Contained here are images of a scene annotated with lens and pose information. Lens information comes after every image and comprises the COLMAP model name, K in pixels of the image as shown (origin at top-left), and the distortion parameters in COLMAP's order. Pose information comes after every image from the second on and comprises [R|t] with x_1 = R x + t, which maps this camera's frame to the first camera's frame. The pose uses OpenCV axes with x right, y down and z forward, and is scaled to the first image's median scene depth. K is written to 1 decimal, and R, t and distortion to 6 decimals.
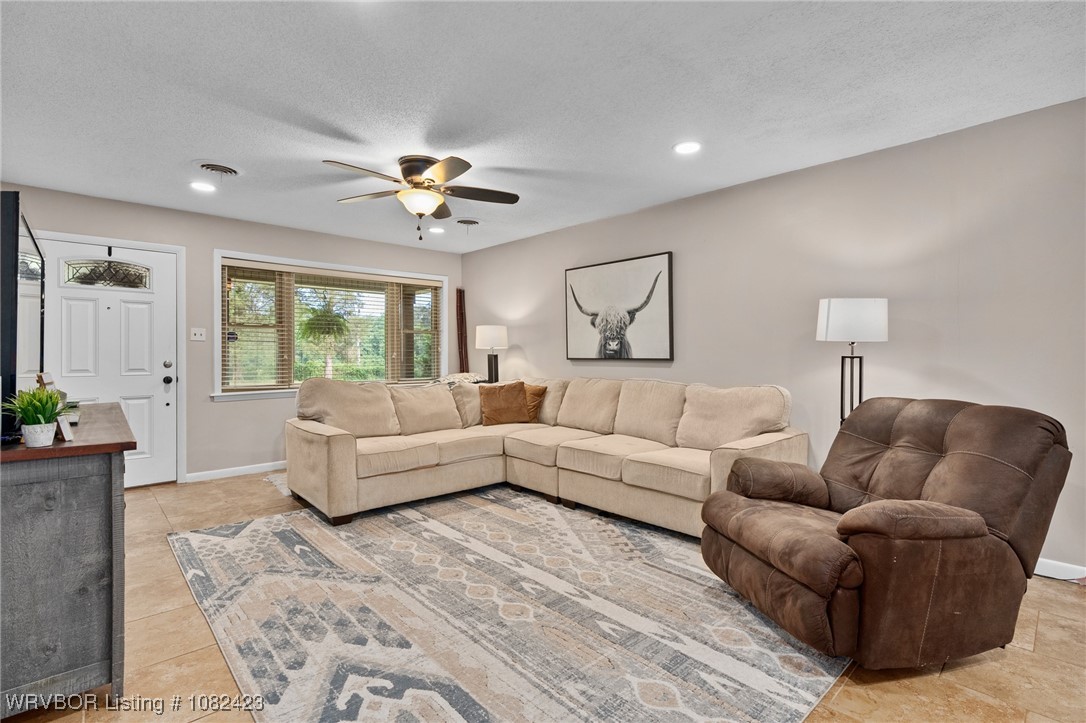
lens RADIAL K [[508.3, 0, 538.6], [0, 508.3, 352.0], [0, 0, 1]] dist [-0.002268, 0.001461]
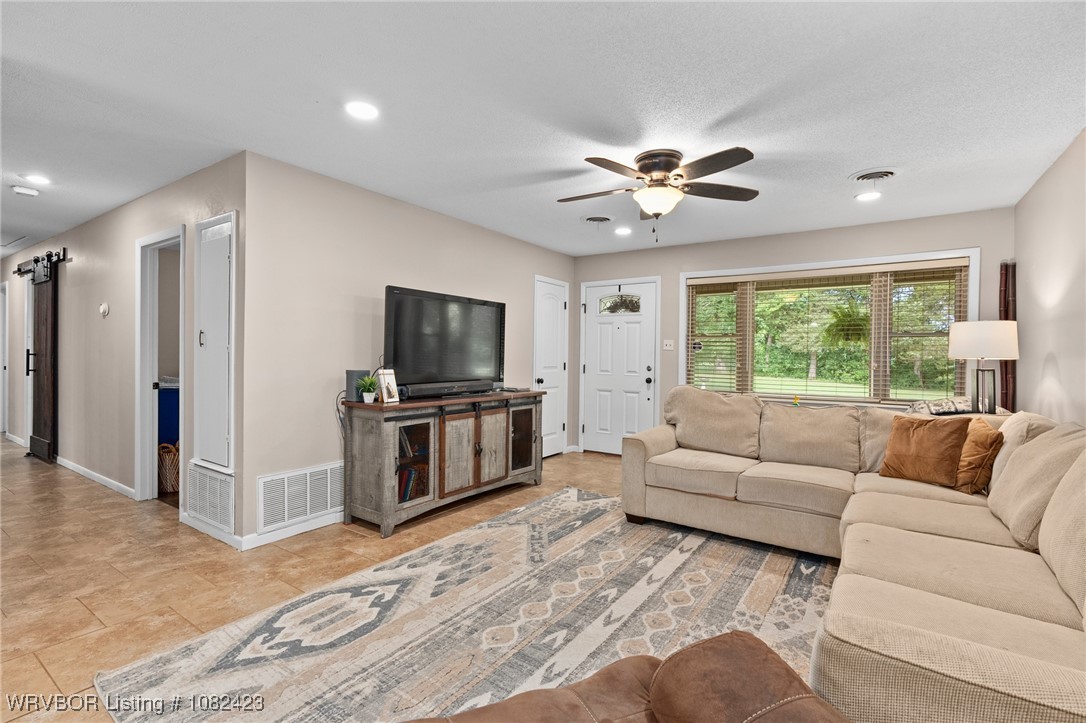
lens RADIAL K [[494.3, 0, 534.2], [0, 494.3, 358.3], [0, 0, 1]] dist [-0.004539, 0.000014]
pose [[0.219165, 0.011378, -0.975621, 0.659335], [-0.007716, 0.999921, 0.009928, -0.018011], [0.975657, 0.005352, 0.219235, 0.645465]]
